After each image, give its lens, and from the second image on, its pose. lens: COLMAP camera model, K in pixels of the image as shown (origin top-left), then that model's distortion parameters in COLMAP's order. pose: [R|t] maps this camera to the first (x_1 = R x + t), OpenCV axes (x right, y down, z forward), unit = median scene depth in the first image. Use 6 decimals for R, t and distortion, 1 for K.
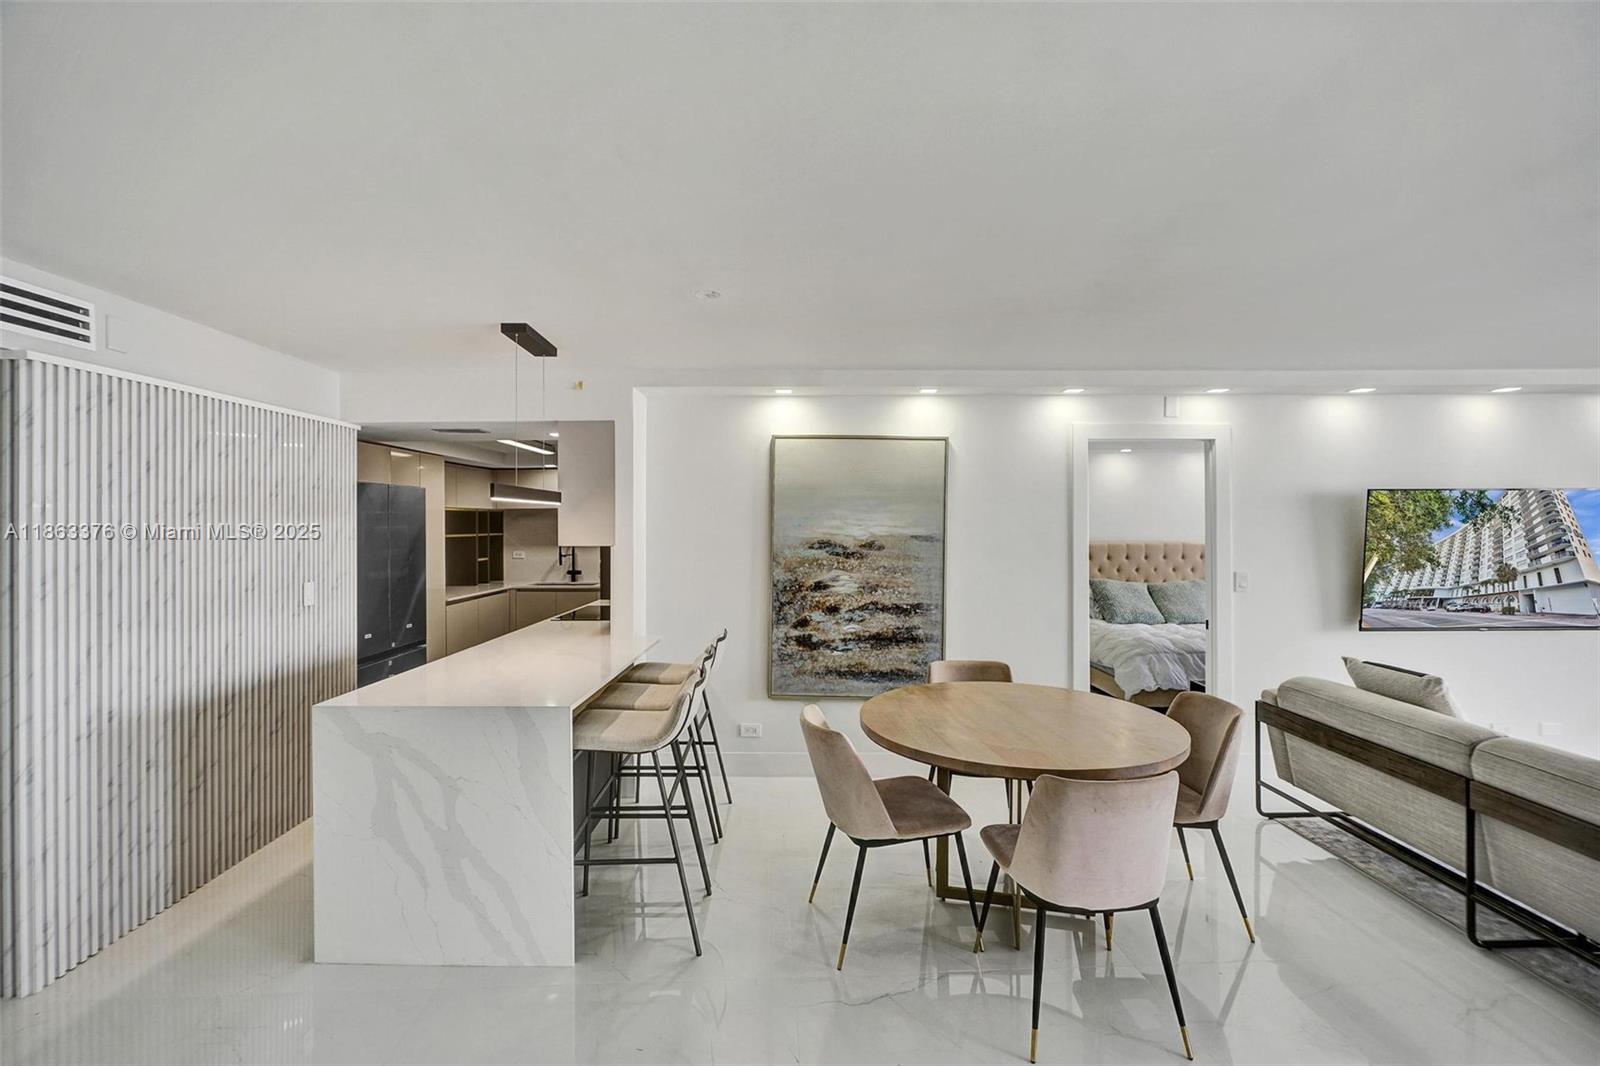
lens RADIAL K [[713.0, 0, 782.1], [0, 713.0, 517.9], [0, 0, 1]] dist [-0.012123, 0.005085]
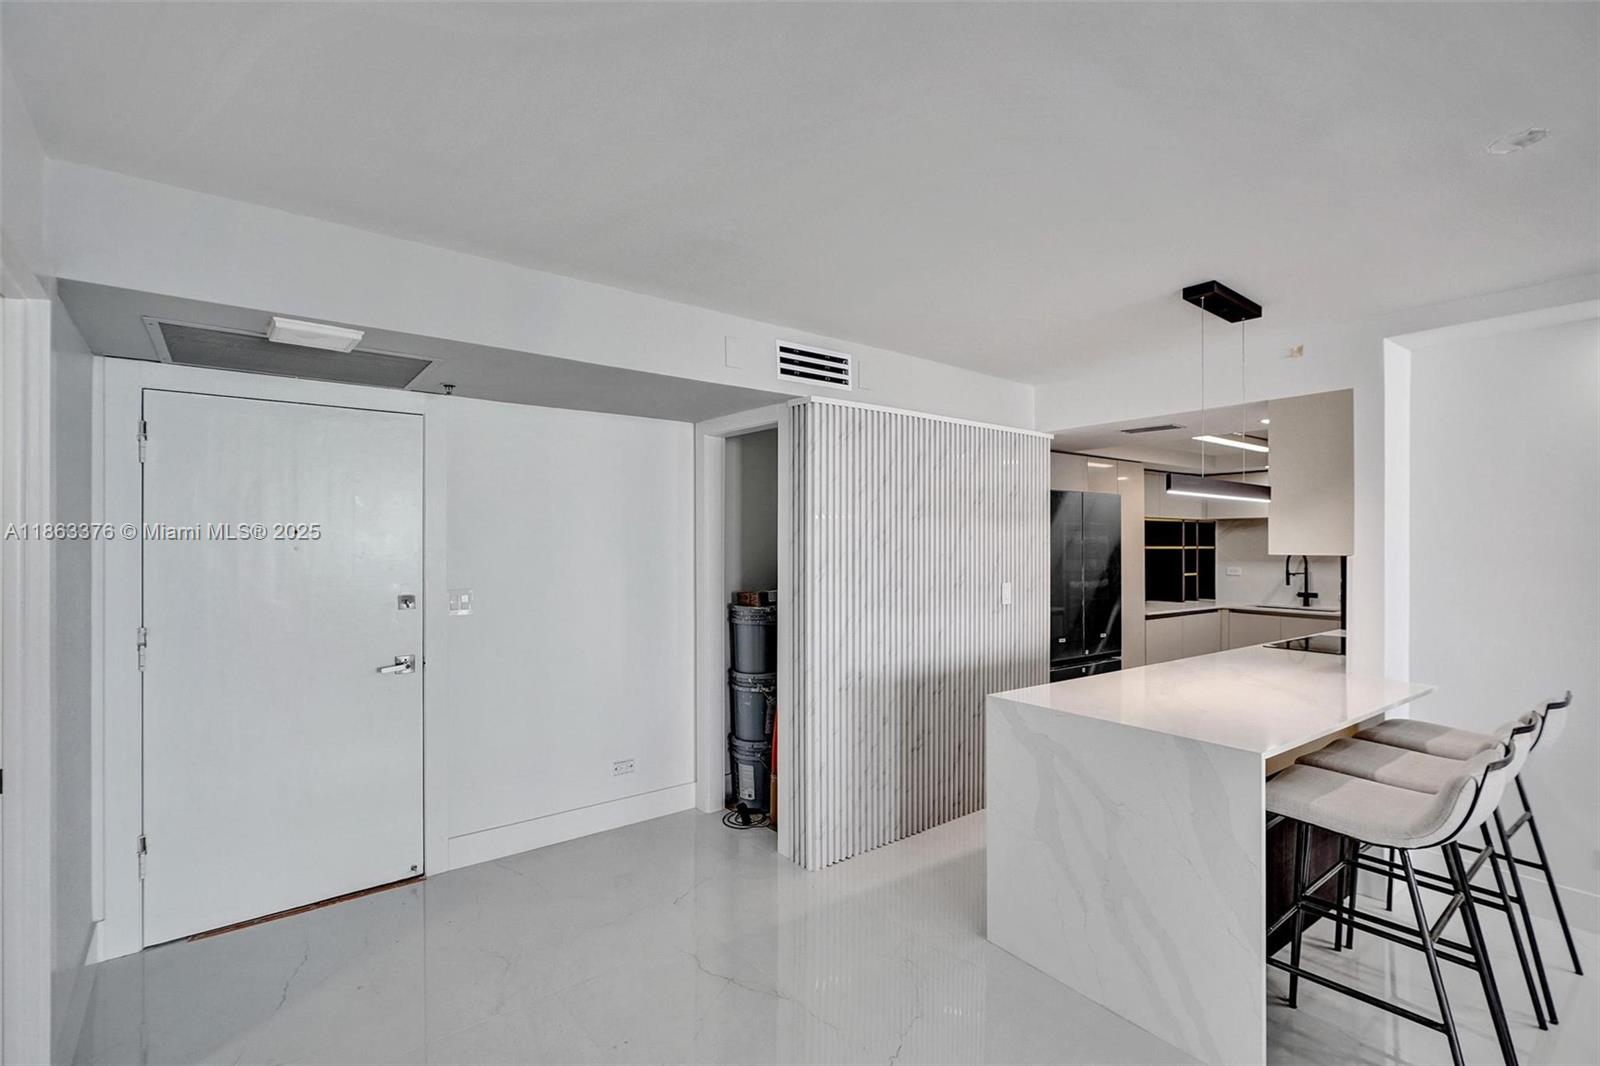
lens RADIAL K [[713.0, 0, 804.4], [0, 713.0, 539.7], [0, 0, 1]] dist [-0.012123, 0.005085]
pose [[0.610372, 0.001992, -0.792113, 0.003409], [0.000980, 0.999994, 0.003271, 0.018790], [0.792114, -0.002773, 0.610366, 0.085442]]
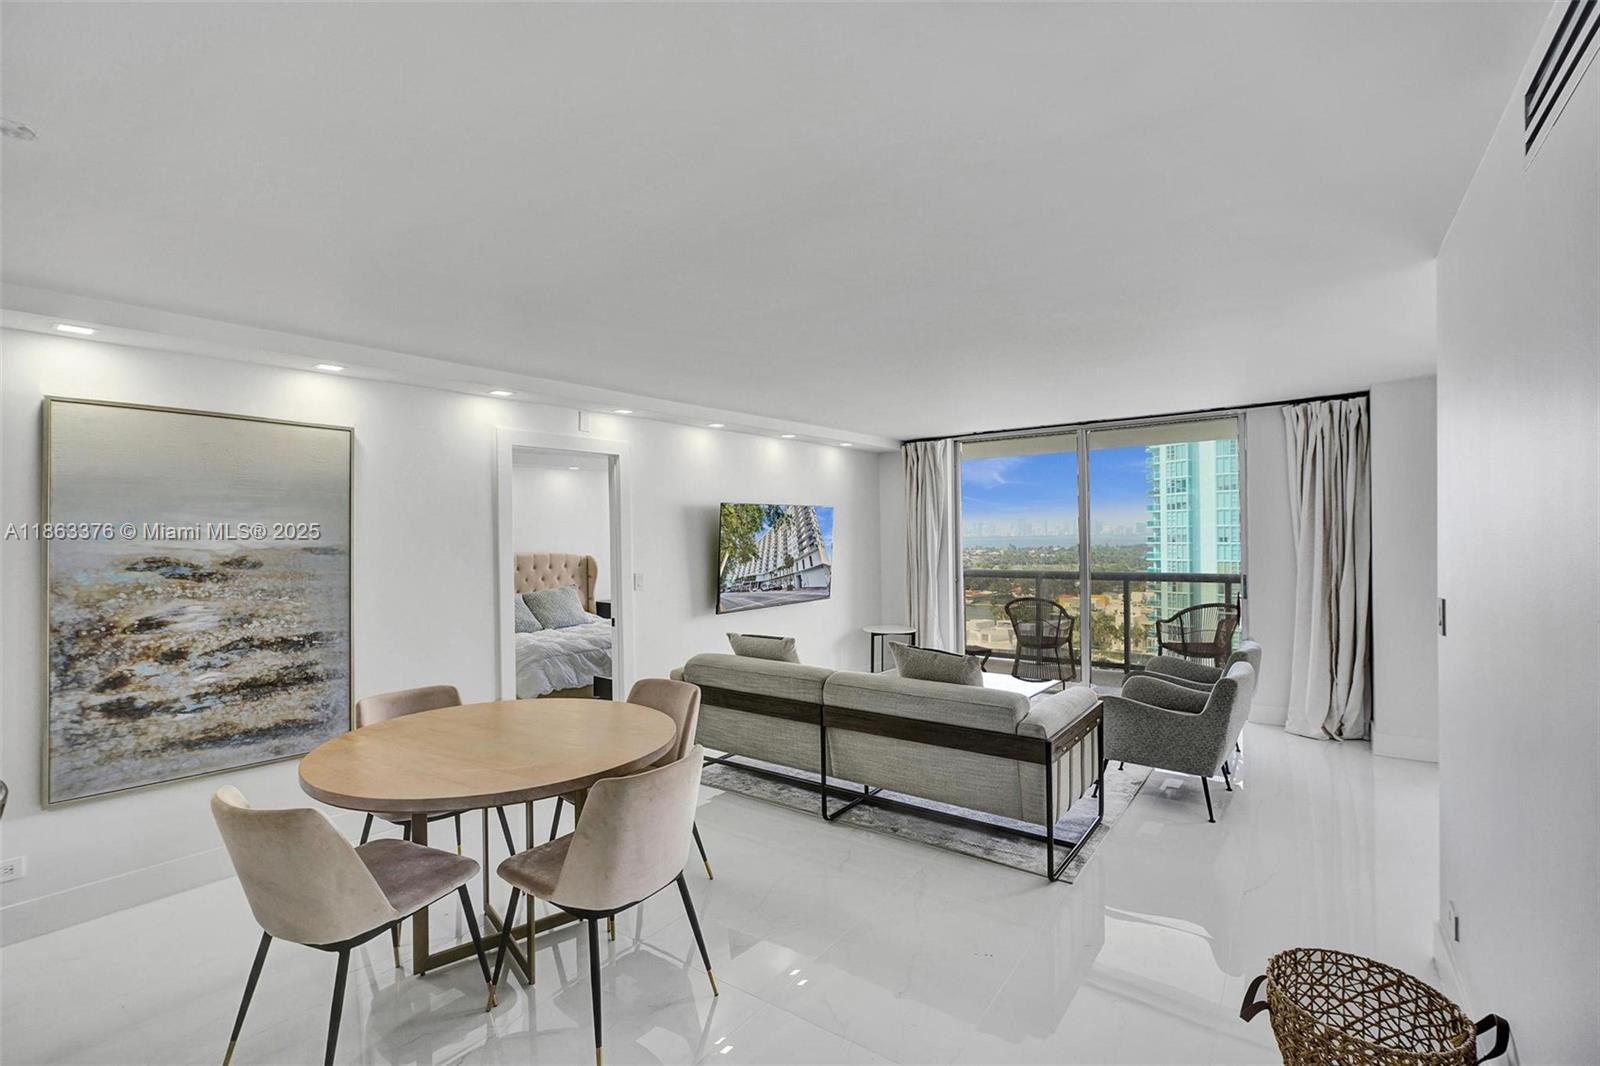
lens RADIAL K [[713.0, 0, 798.2], [0, 713.0, 535.3], [0, 0, 1]] dist [-0.012123, 0.005085]
pose [[0.621290, -0.010526, 0.783510, -0.095124], [0.011337, 0.999926, 0.004443, 0.014432], [-0.783499, 0.006122, 0.621363, 0.087863]]
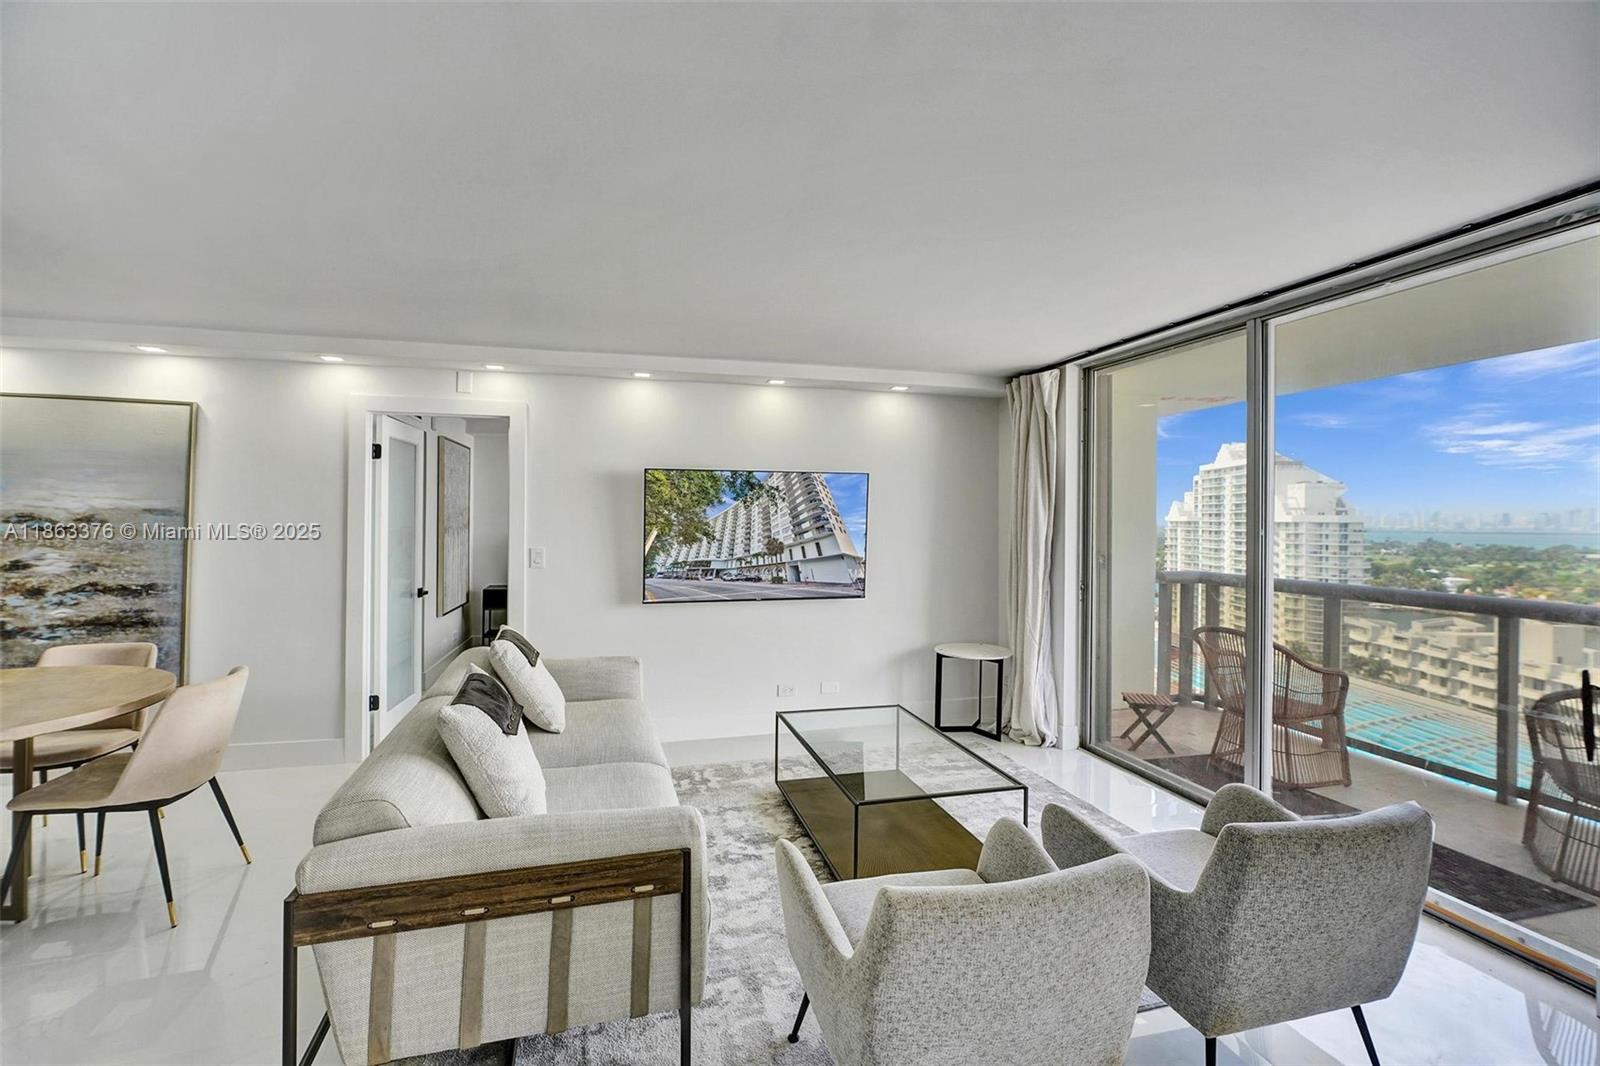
lens RADIAL K [[713.0, 0, 801.5], [0, 713.0, 513.5], [0, 0, 1]] dist [-0.012123, 0.005085]
pose [[0.966519, 0.008073, 0.256467, 0.776383], [-0.006316, 0.999951, -0.007674, 0.033734], [-0.256516, 0.005797, 0.966523, -0.082957]]
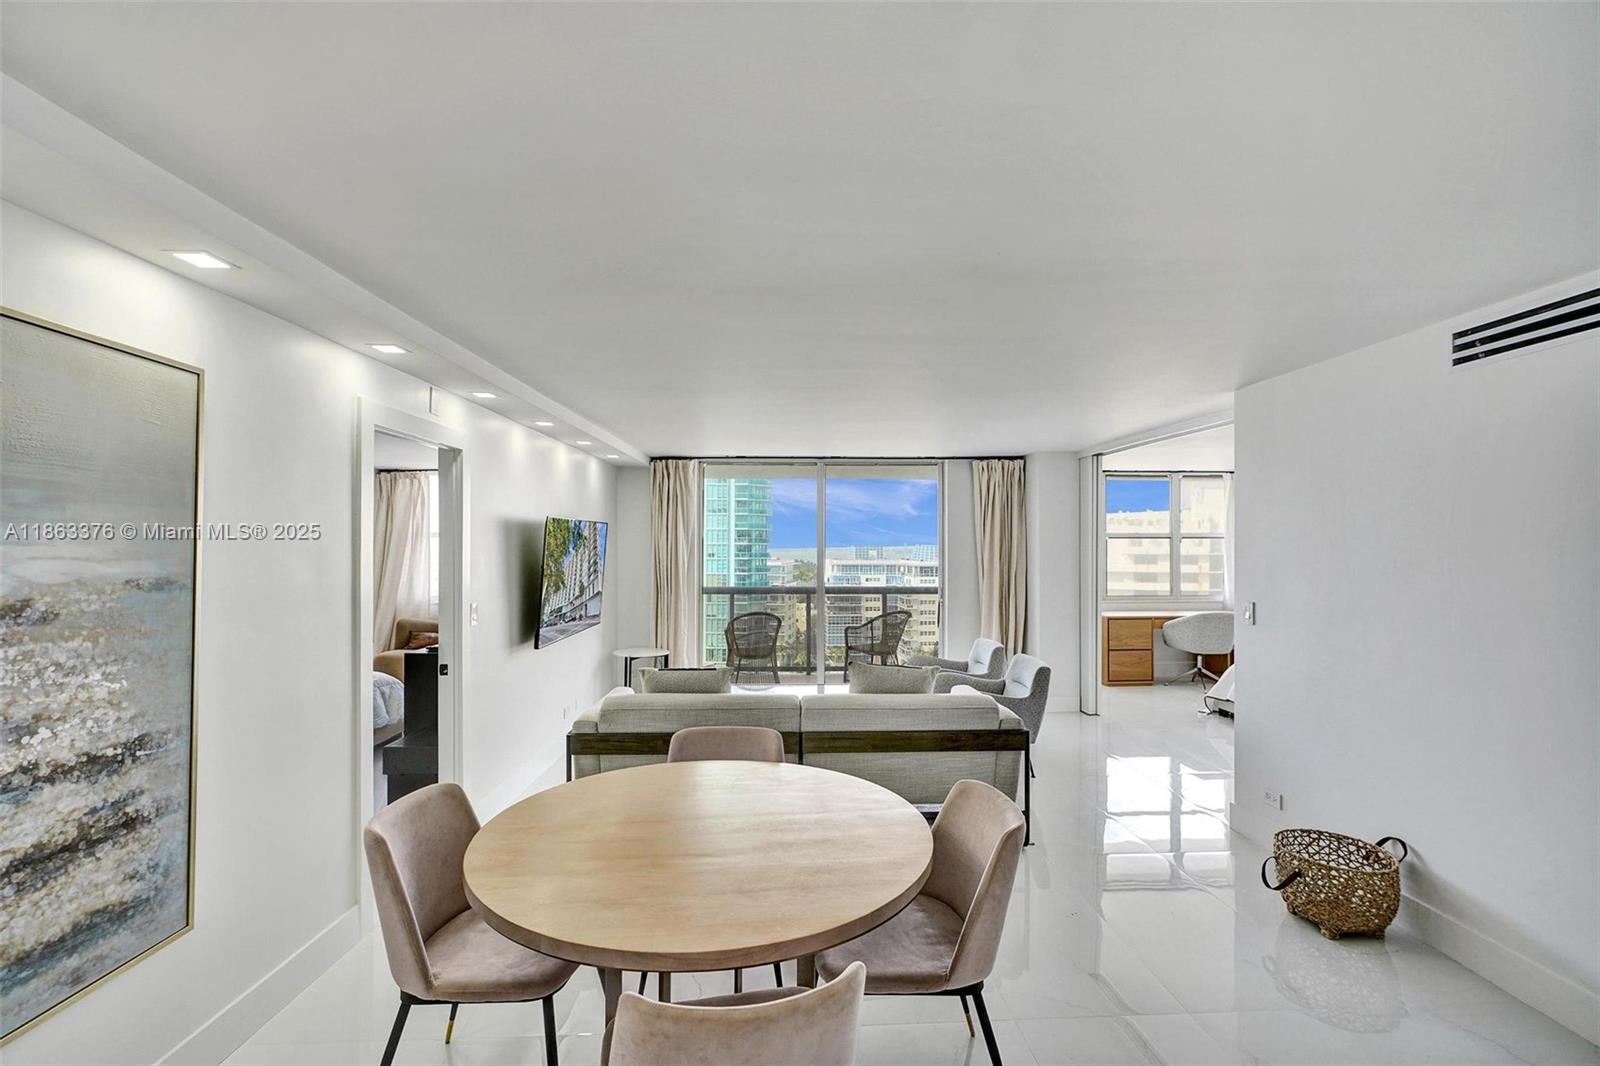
lens RADIAL K [[713.0, 0, 790.5], [0, 713.0, 538.8], [0, 0, 1]] dist [-0.012123, 0.005085]
pose [[-0.002414, 0.009734, 0.999950, -0.245890], [-0.003196, 0.999947, -0.009742, 0.003567], [-0.999992, -0.003219, -0.002383, 0.622080]]
